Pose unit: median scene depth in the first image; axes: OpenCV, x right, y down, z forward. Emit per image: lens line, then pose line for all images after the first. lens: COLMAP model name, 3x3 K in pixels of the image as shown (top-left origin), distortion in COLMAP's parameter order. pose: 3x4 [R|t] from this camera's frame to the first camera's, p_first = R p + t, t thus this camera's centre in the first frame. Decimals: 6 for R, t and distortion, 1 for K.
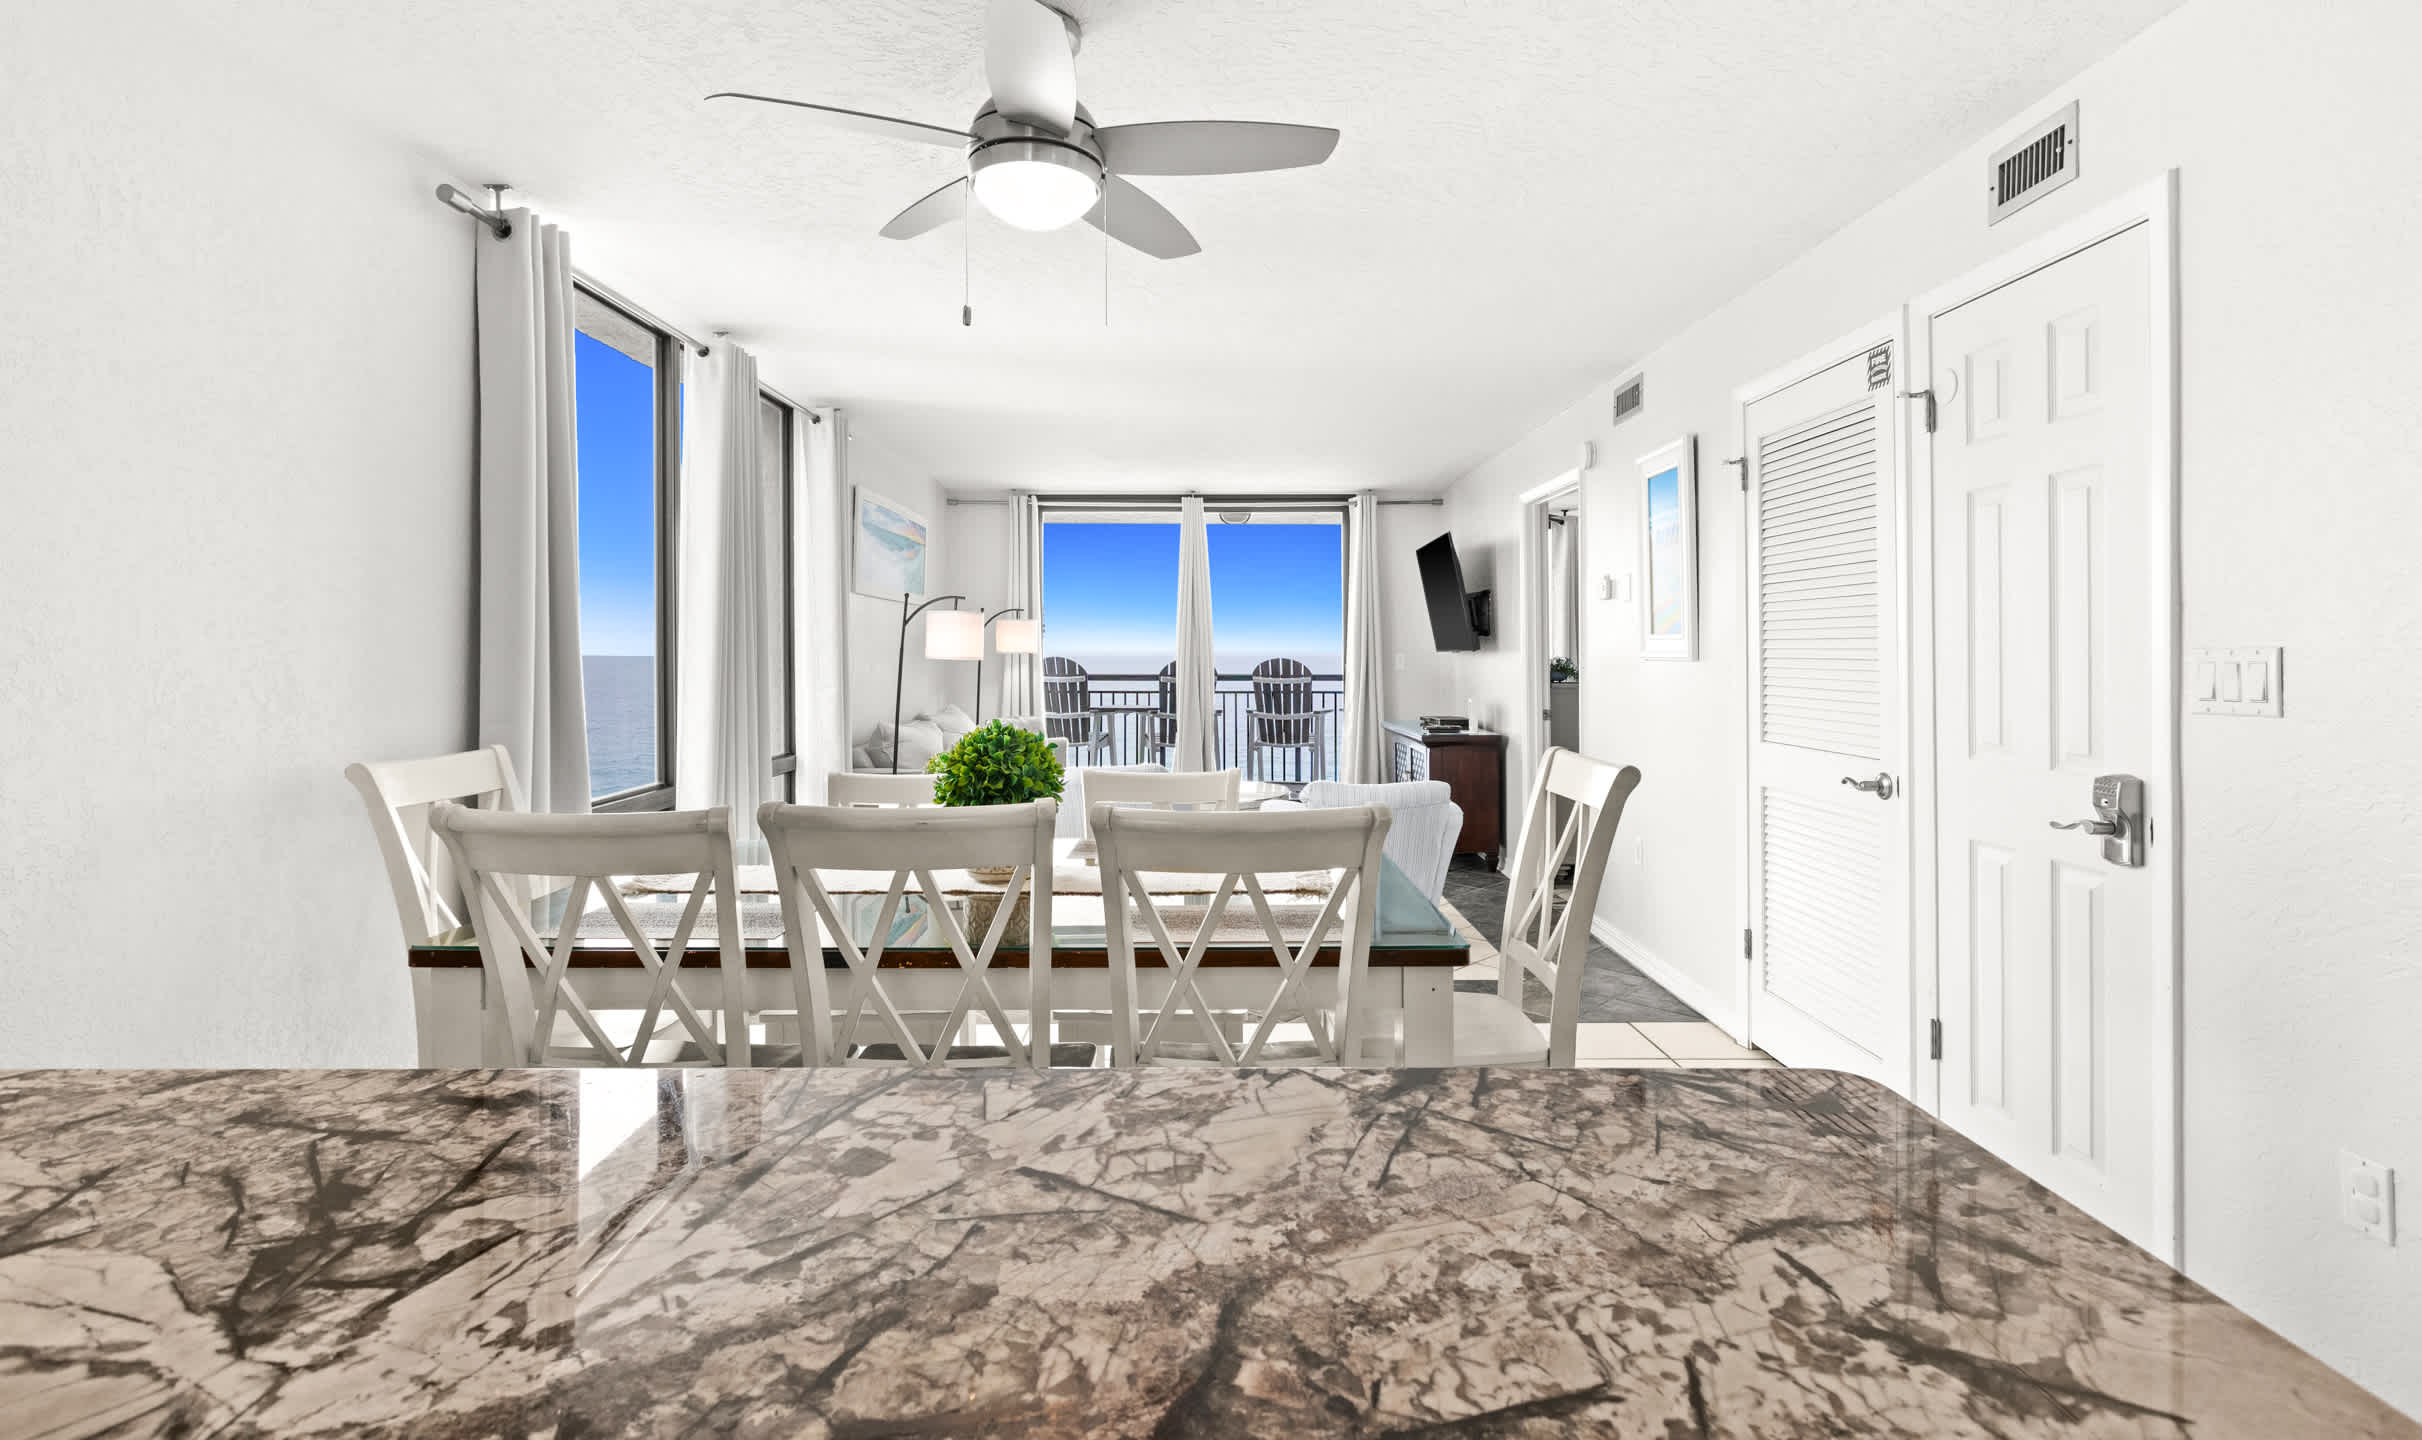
lens RADIAL K [[1098.4, 0, 1217.4], [0, 1098.4, 642.0], [0, 0, 1]] dist [-0.005027, 0.000654]
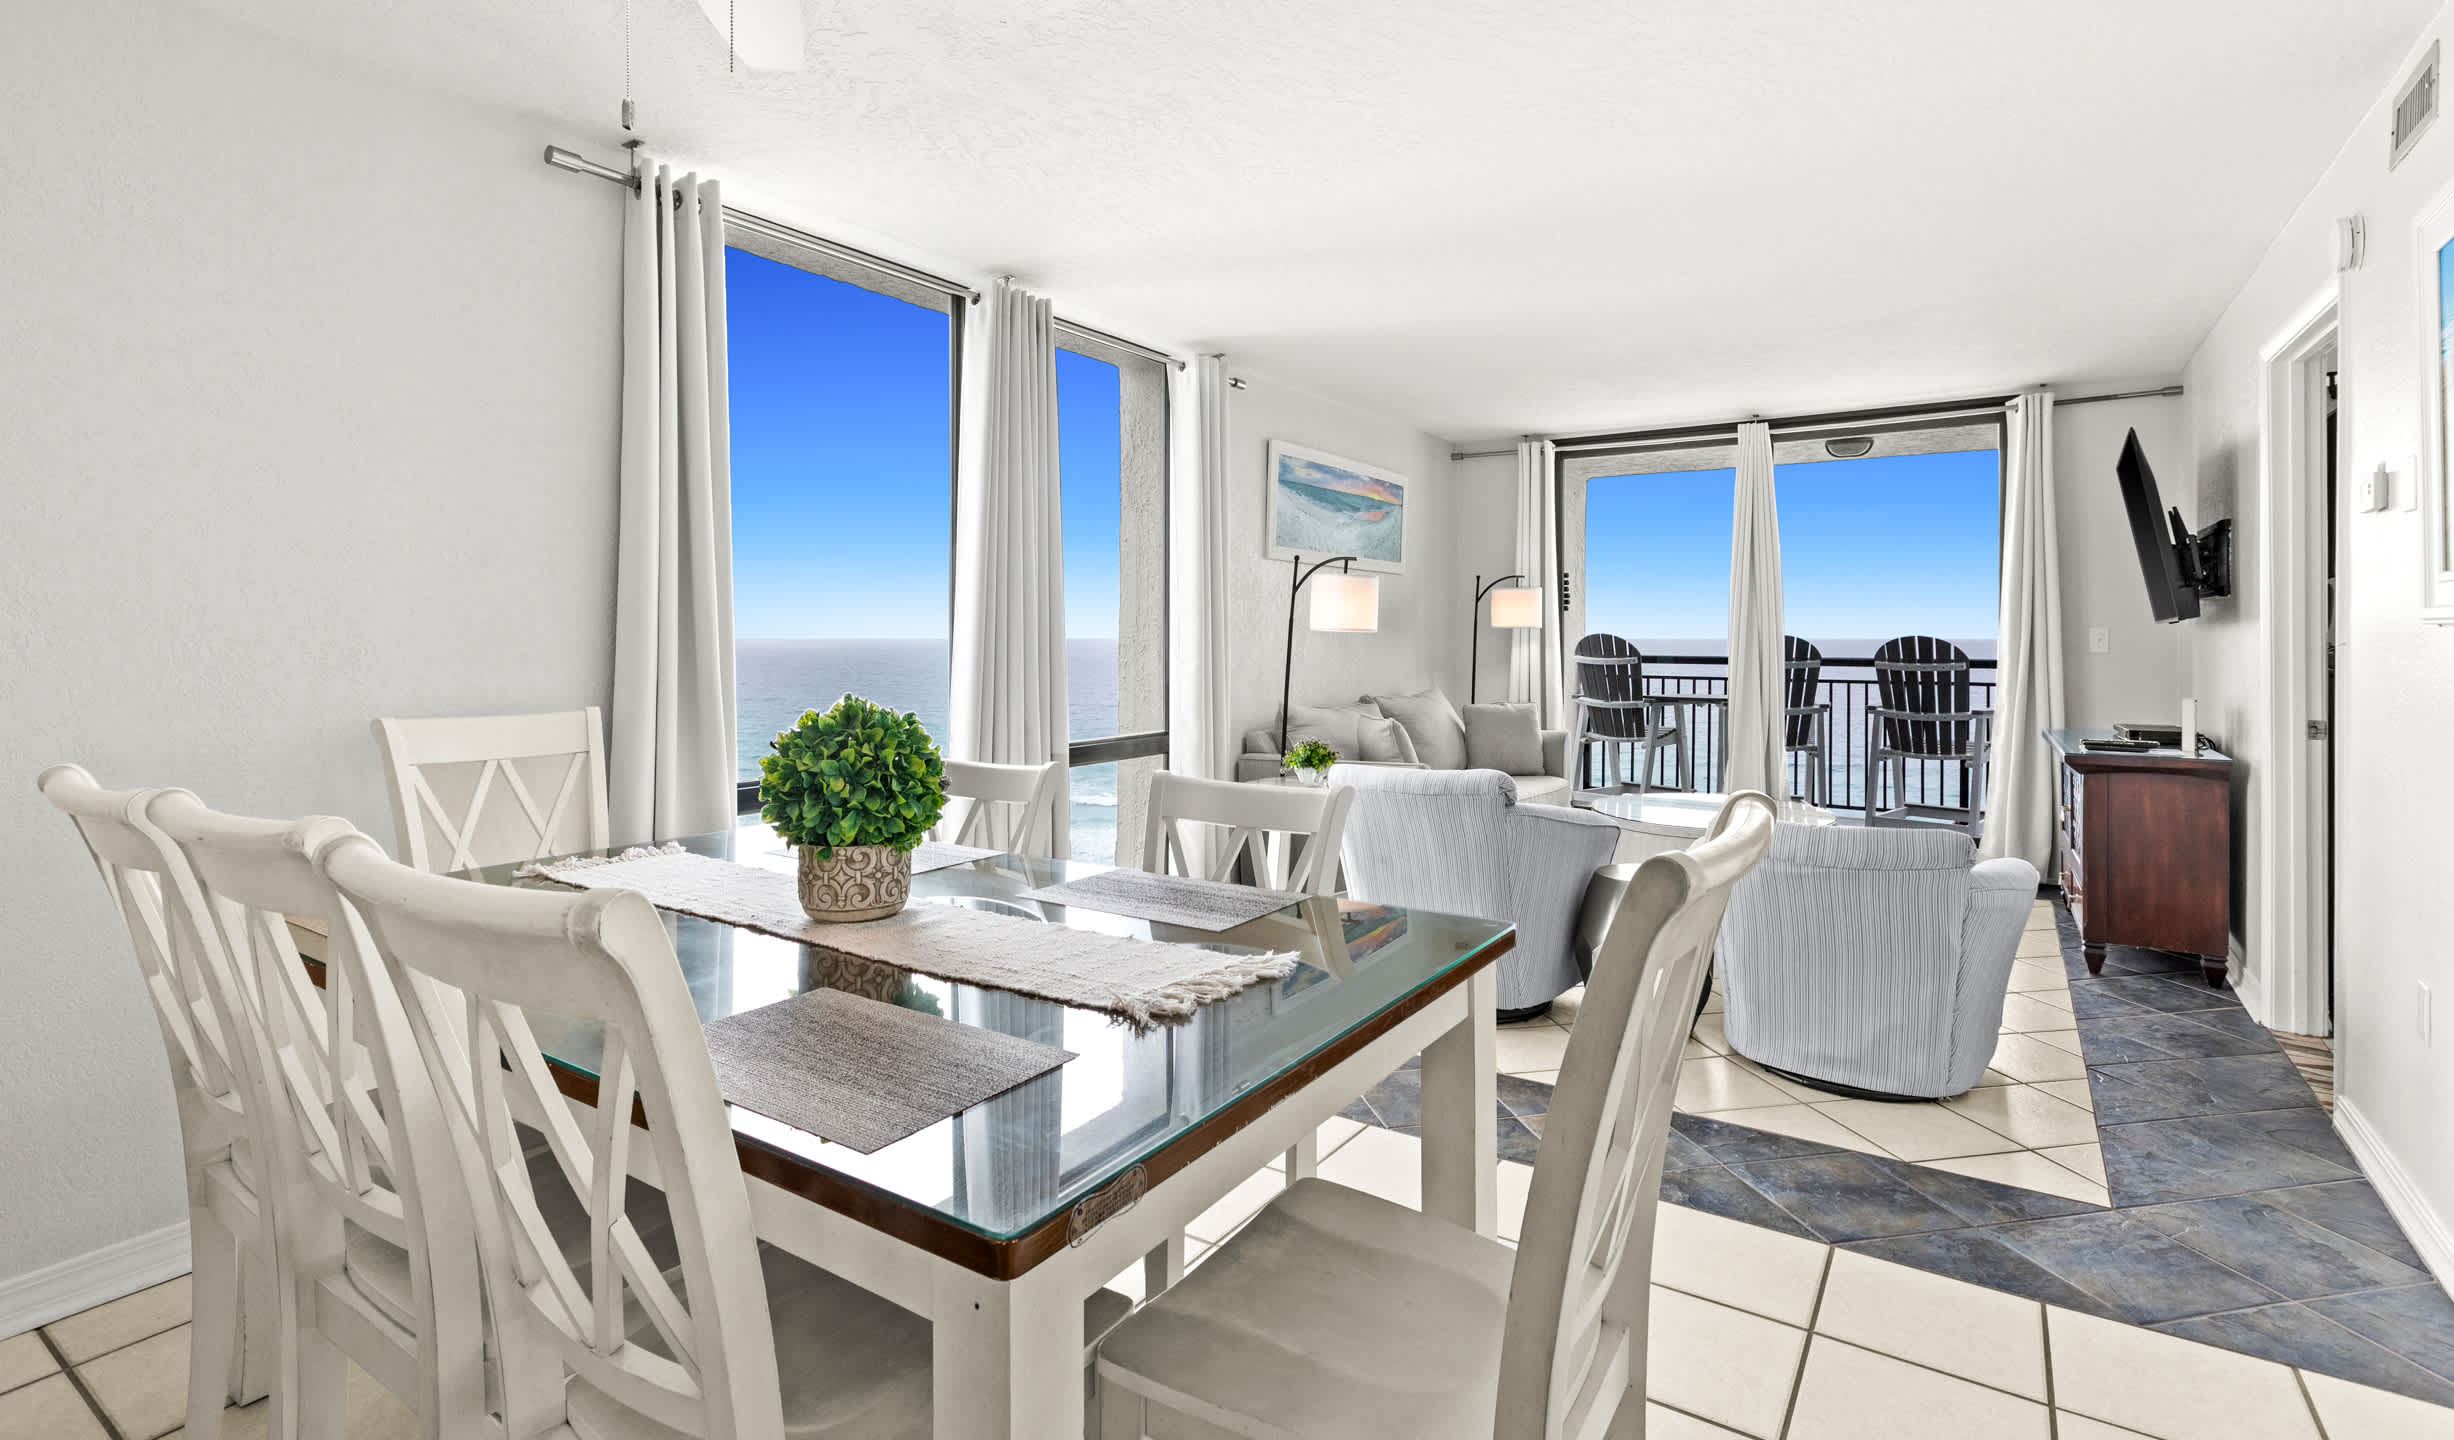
lens RADIAL K [[1112.9, 0, 1239.8], [0, 1112.9, 626.6], [0, 0, 1]] dist [-0.005027, 0.000654]
pose [[0.824473, -0.002435, -0.565897, 0.144215], [0.003800, 0.999992, 0.001233, 0.008228], [0.565889, -0.003166, 0.824475, 0.193315]]
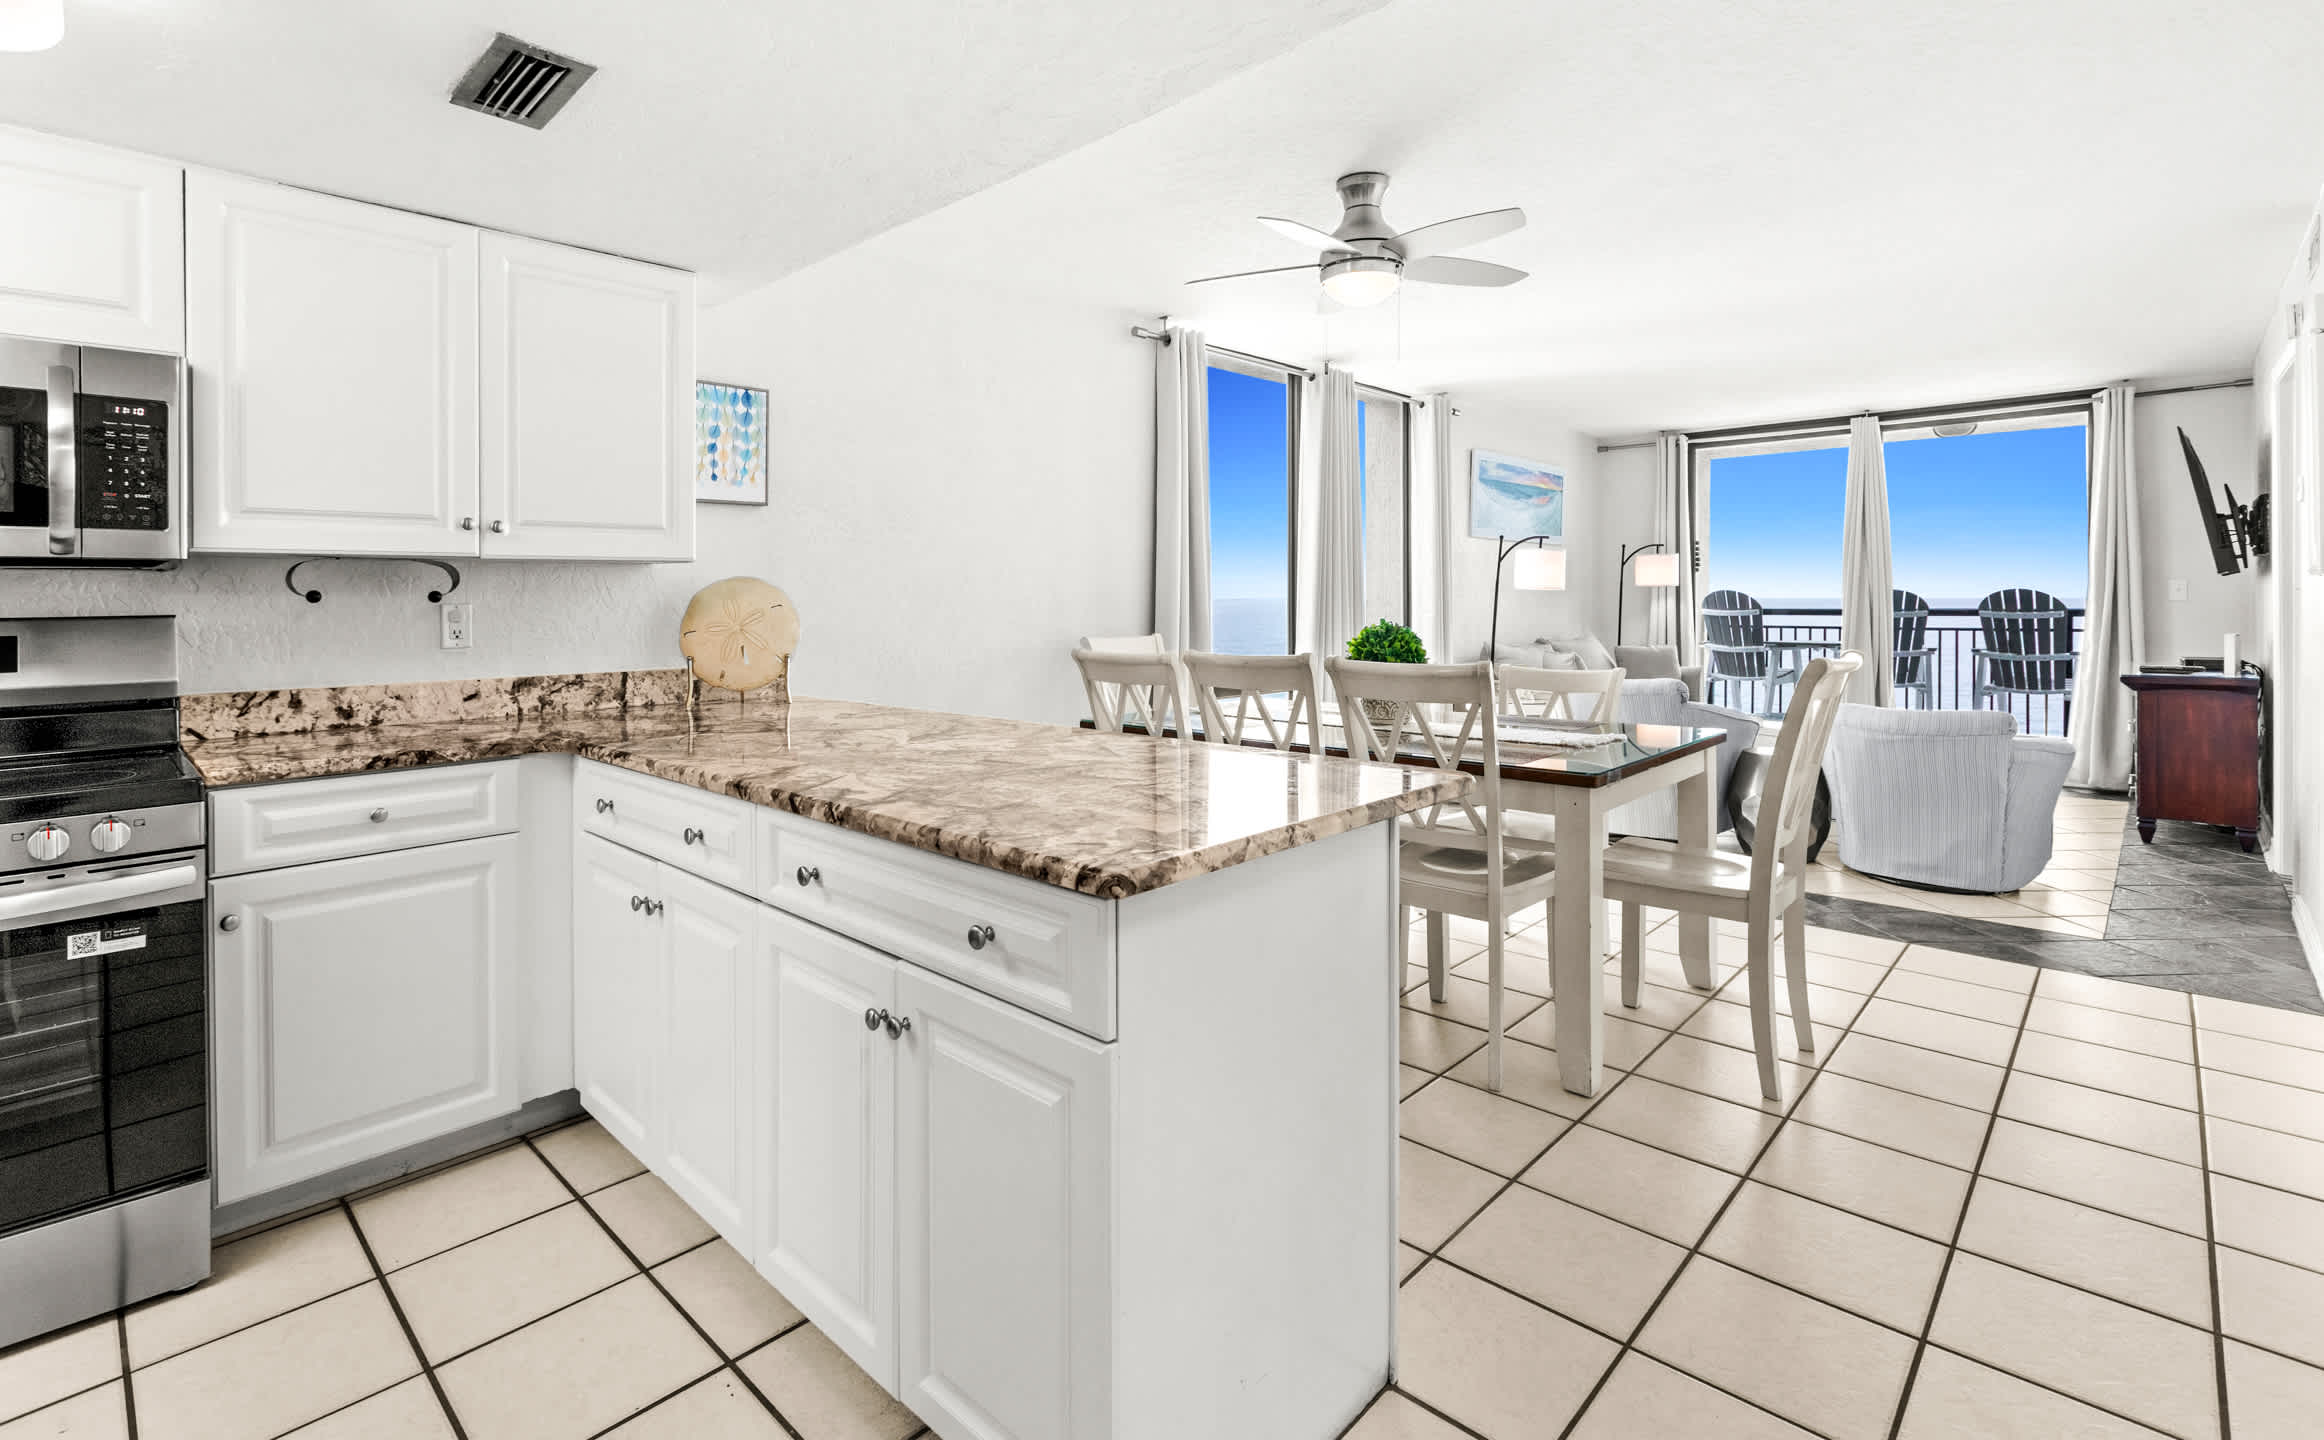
lens RADIAL K [[1064.2, 0, 1136.8], [0, 1064.2, 609.1], [0, 0, 1]] dist [-0.002533, 0.001196]
pose [[0.715560, 0.001299, -0.698550, 0.200375], [0.014833, 0.999745, 0.017052, 0.008329], [0.698393, -0.022563, 0.715358, -0.102264]]
